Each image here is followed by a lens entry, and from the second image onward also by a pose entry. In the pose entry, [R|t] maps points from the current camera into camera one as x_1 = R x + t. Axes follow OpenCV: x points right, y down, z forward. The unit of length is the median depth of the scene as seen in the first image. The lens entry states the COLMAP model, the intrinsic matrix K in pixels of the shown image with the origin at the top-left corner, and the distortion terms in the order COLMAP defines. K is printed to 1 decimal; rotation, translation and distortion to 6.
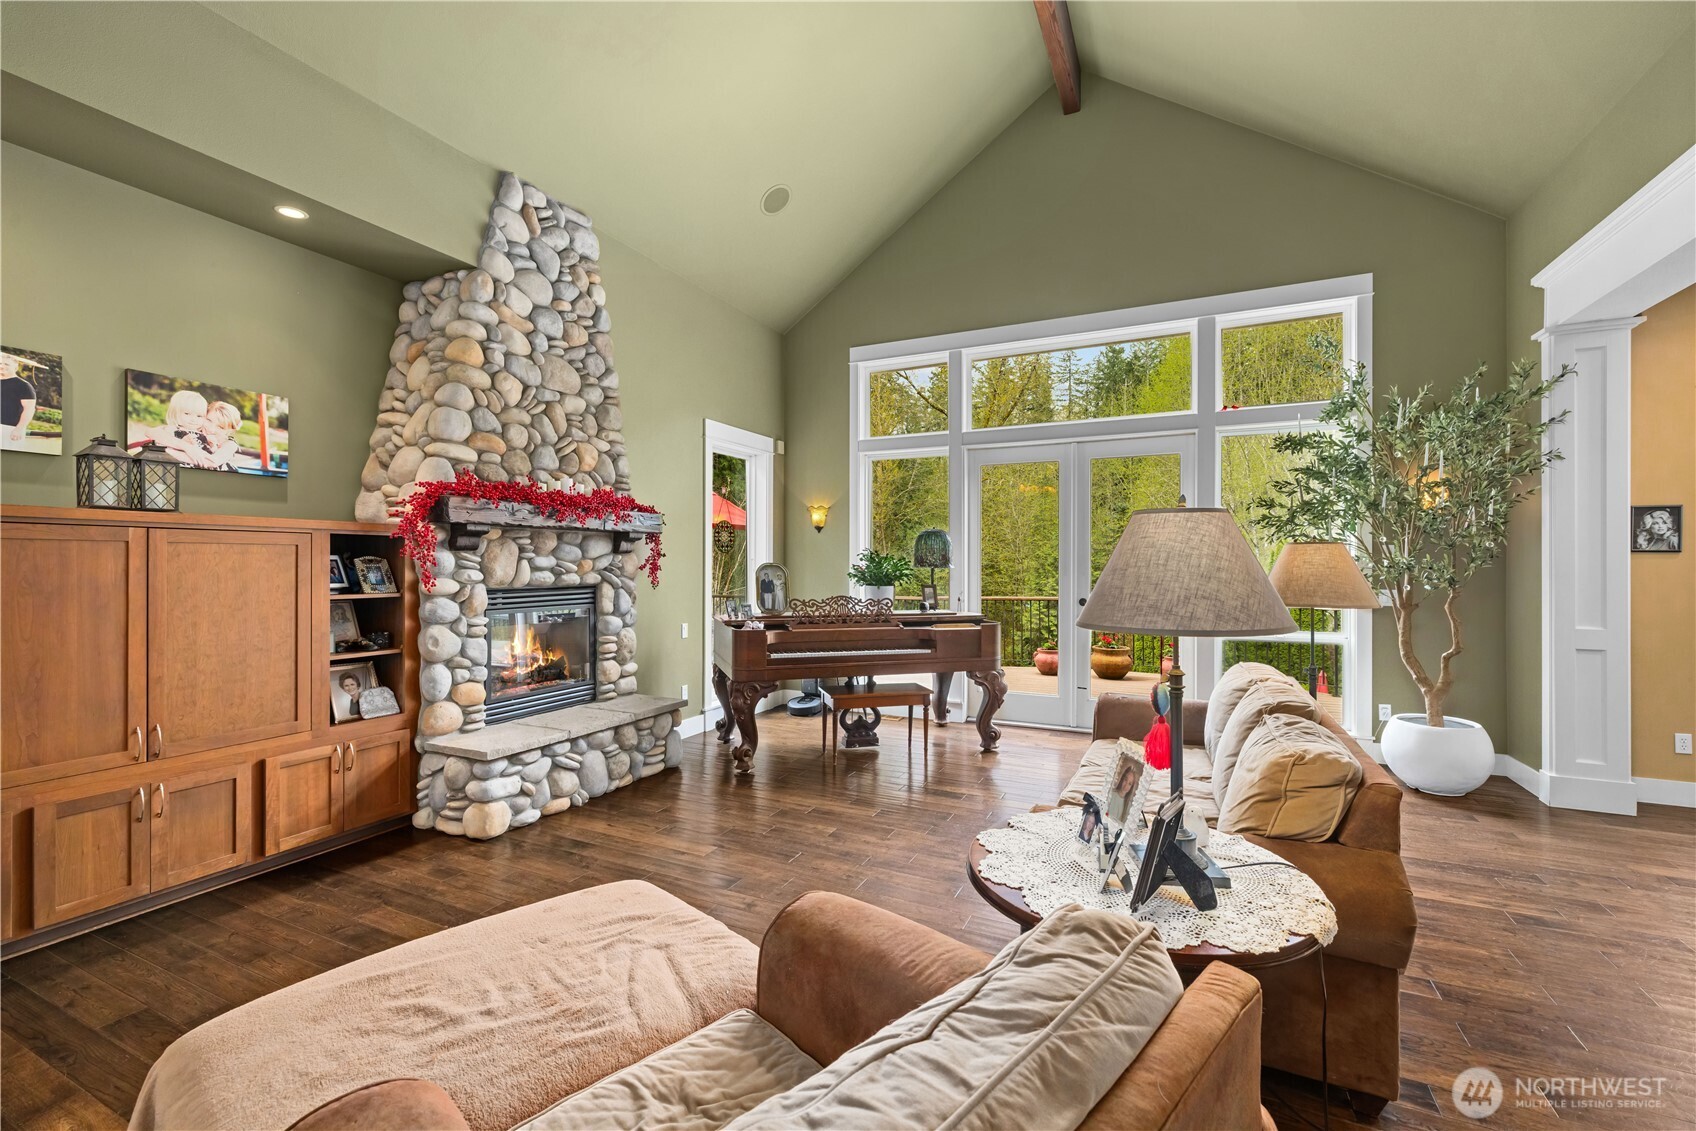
lens RADIAL K [[715.1, 0, 846.5], [0, 715.1, 557.0], [0, 0, 1]] dist [0.001304, 0.000774]
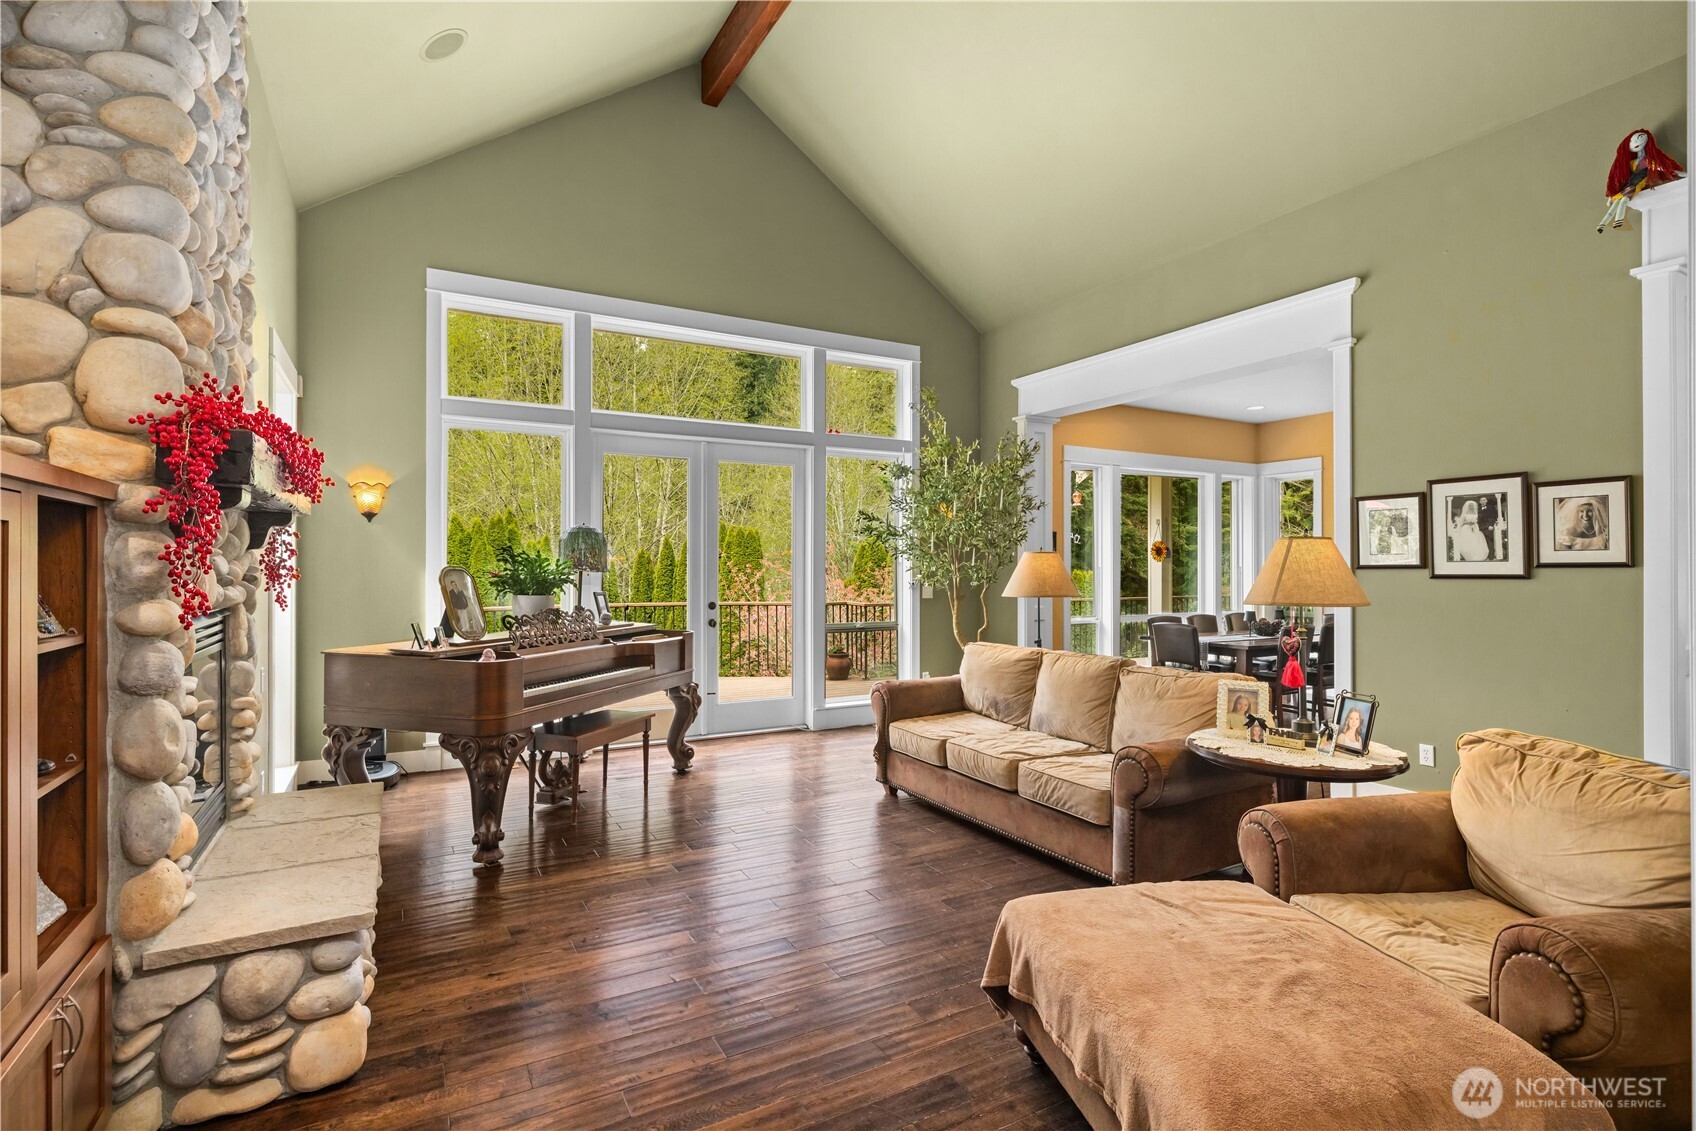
lens RADIAL K [[807.6, 0, 840.0], [0, 807.6, 564.8], [0, 0, 1]] dist [-0.001950, -0.001135]
pose [[0.585292, 0.002200, 0.810820, -0.610731], [-0.006274, 0.999979, 0.001815, 0.003492], [-0.810799, -0.006150, 0.585293, 0.269299]]
